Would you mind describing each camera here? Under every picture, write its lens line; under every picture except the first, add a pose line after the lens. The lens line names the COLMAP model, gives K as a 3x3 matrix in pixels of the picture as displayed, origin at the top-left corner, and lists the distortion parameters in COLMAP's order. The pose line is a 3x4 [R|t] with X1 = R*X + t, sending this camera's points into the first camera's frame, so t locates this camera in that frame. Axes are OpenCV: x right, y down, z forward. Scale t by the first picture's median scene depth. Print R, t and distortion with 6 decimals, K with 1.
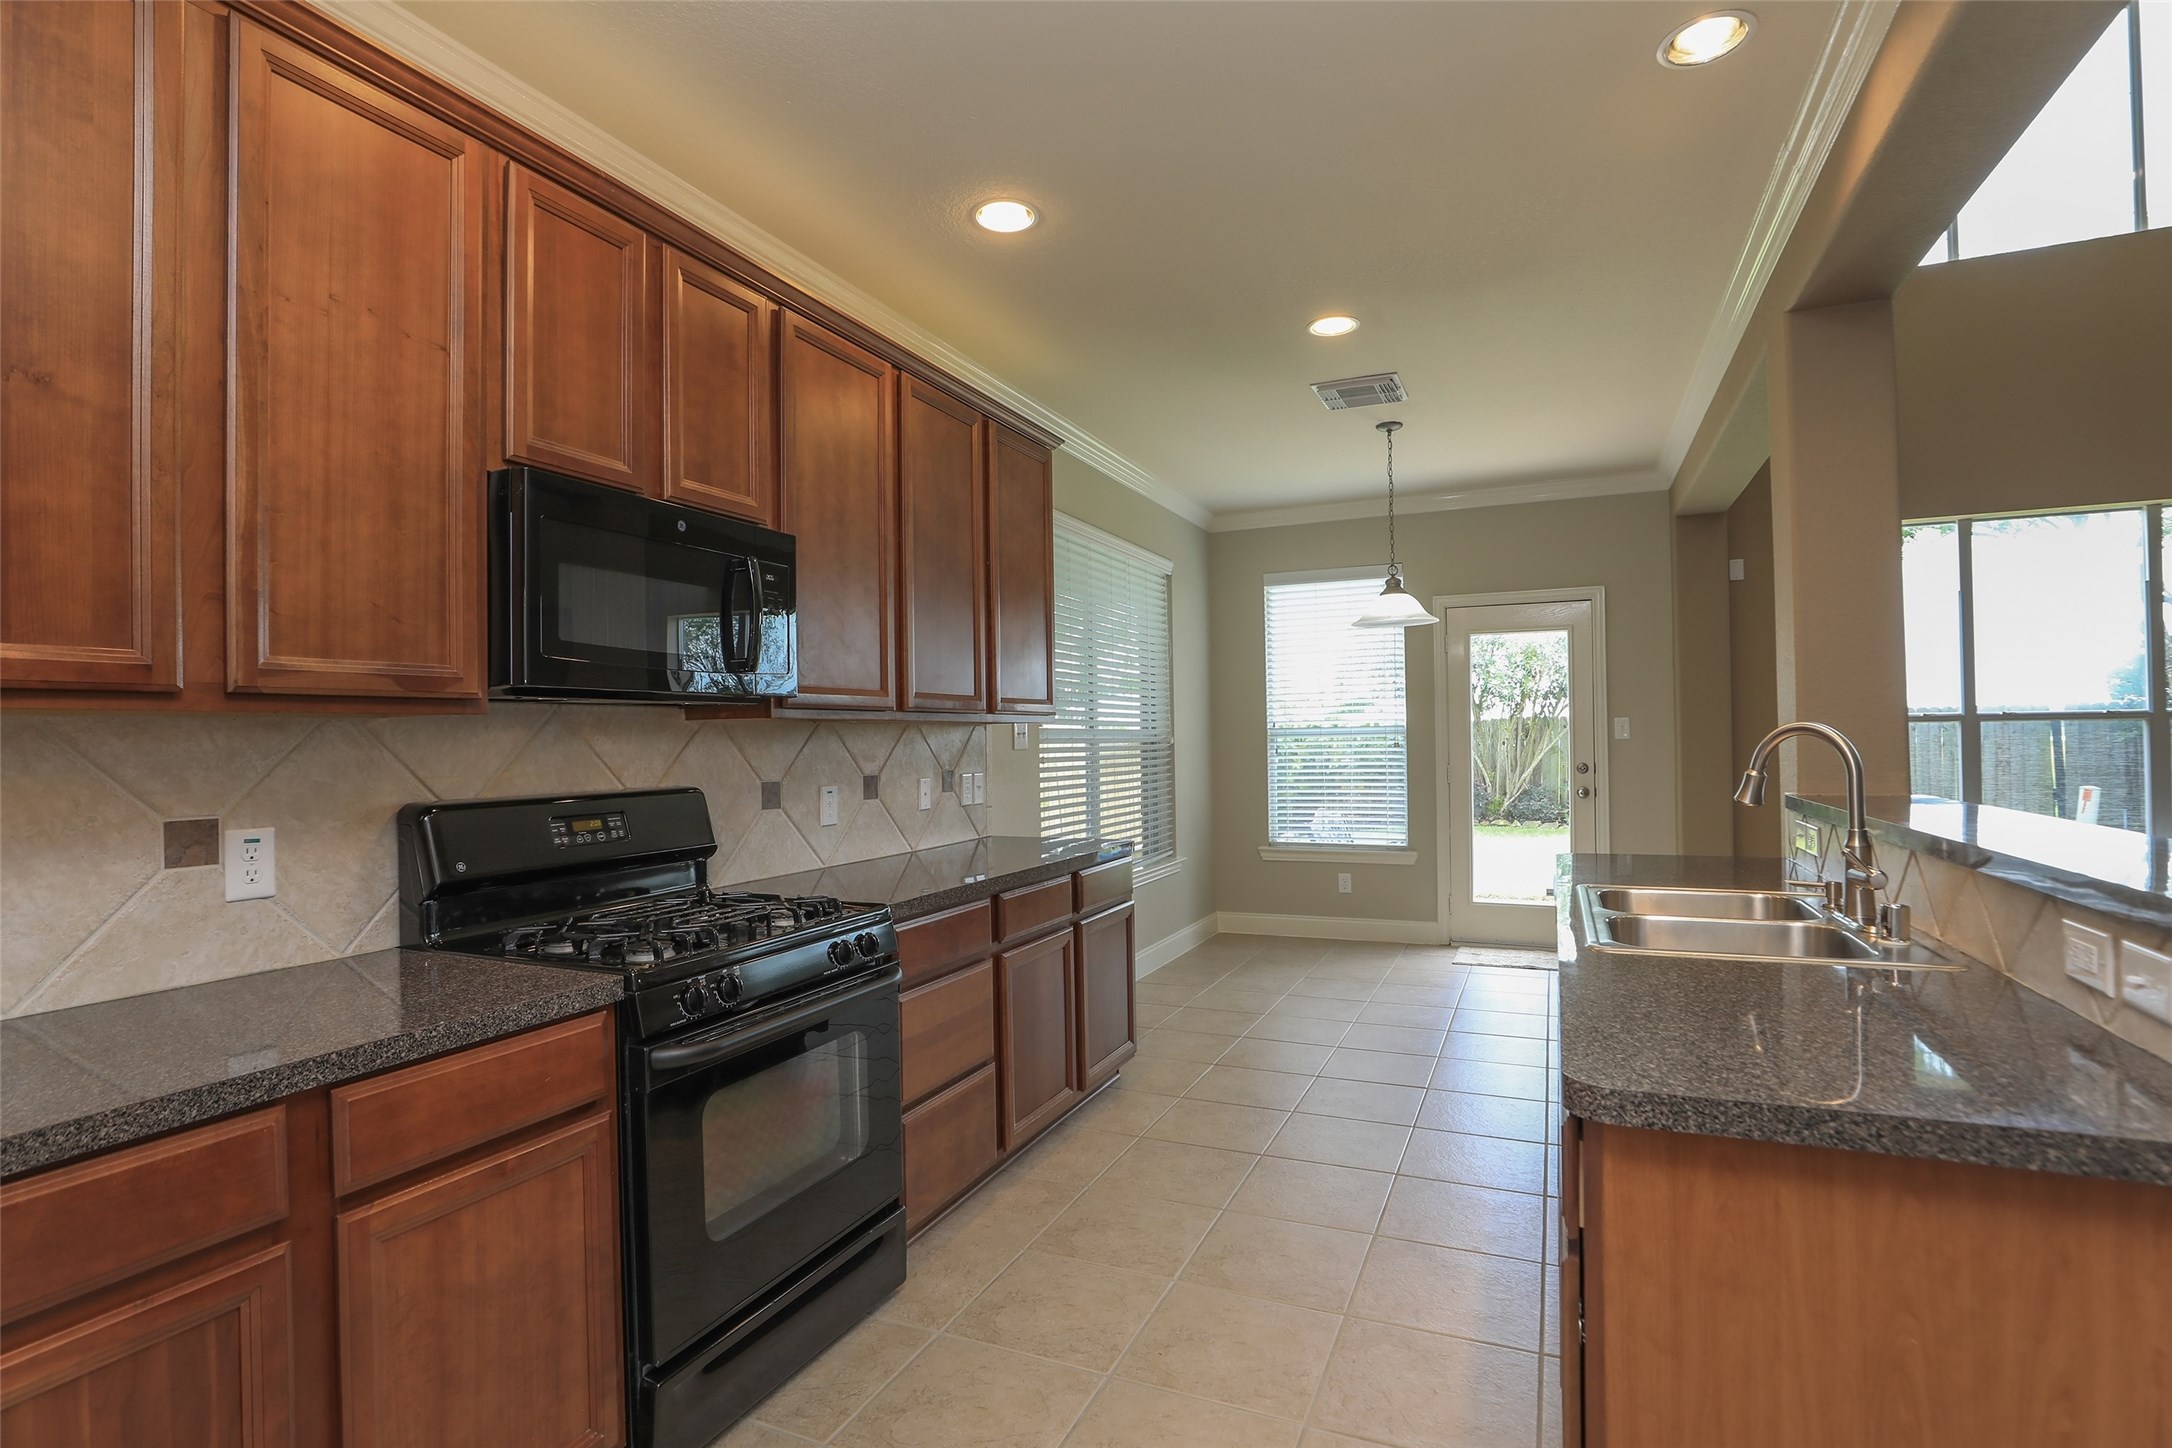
lens RADIAL K [[1049.8, 0, 1086.0], [0, 1049.8, 724.0], [0, 0, 1]] dist [-0.042360, 0.012792]
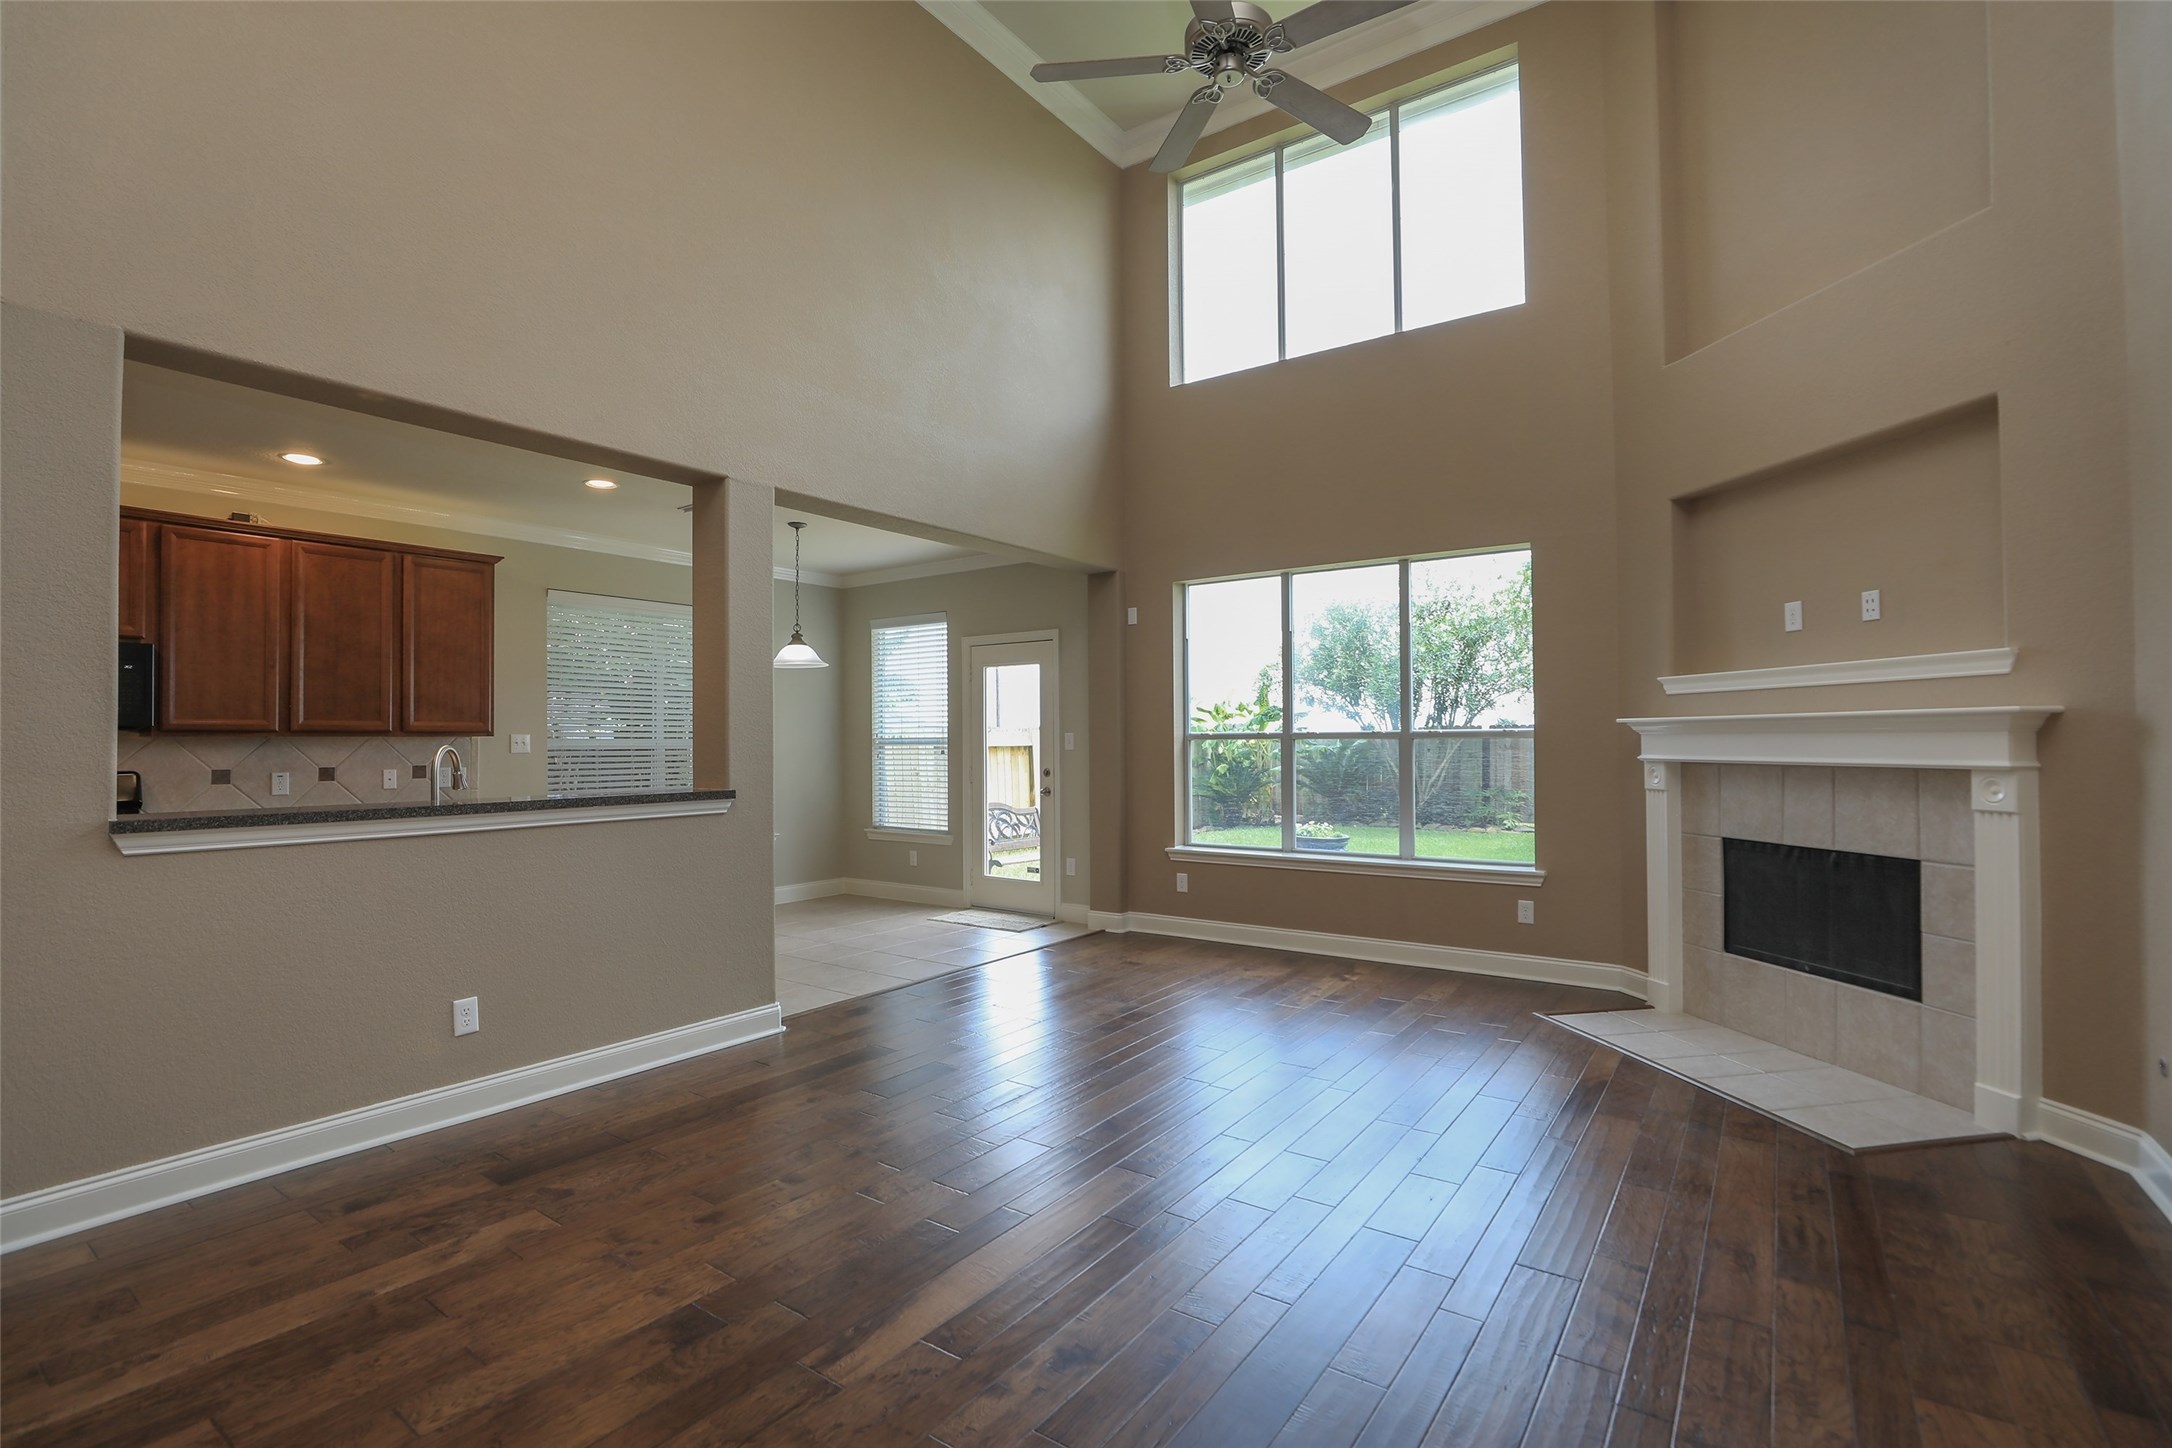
lens RADIAL K [[990.8, 0, 1079.6], [0, 990.8, 721.1], [0, 0, 1]] dist [-0.035459, 0.009638]
pose [[0.978726, 0.004193, -0.205127, 1.937853], [-0.005194, 0.999977, -0.004339, -0.038454], [0.205104, 0.005312, 0.978726, -0.448252]]
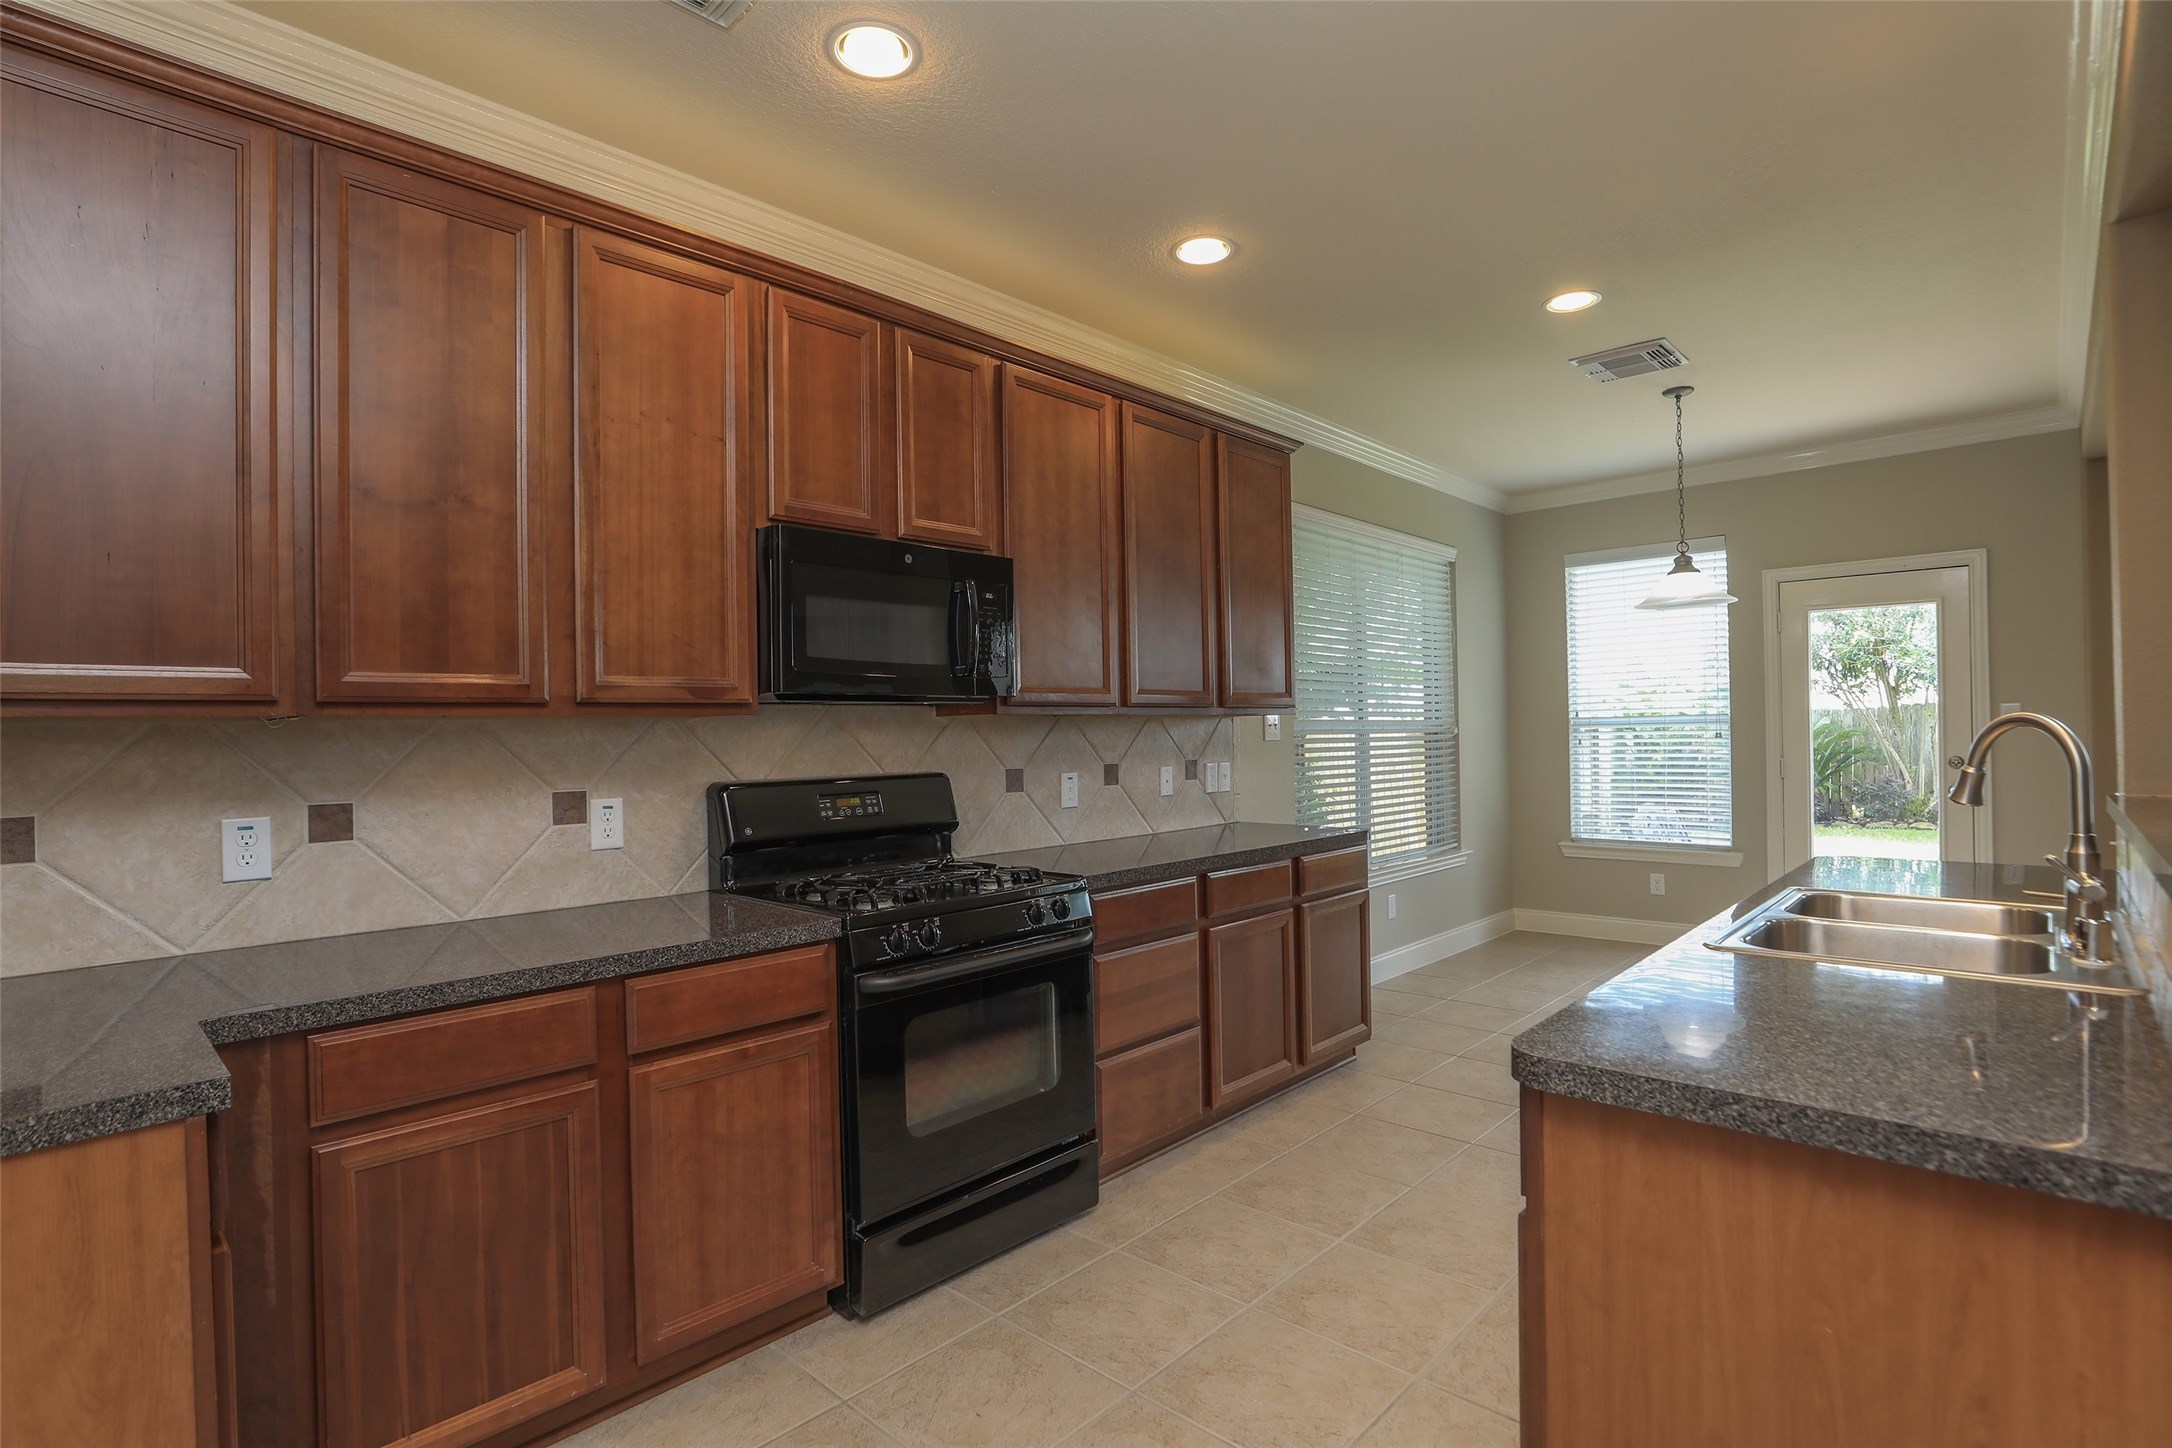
lens RADIAL K [[1049.8, 0, 1086.0], [0, 1049.8, 724.0], [0, 0, 1]] dist [-0.042360, 0.012792]
pose [[0.944186, -0.003665, -0.329393, 0.199558], [0.007128, 0.999931, 0.009307, -0.005717], [0.329336, -0.011136, 0.944147, -0.088447]]
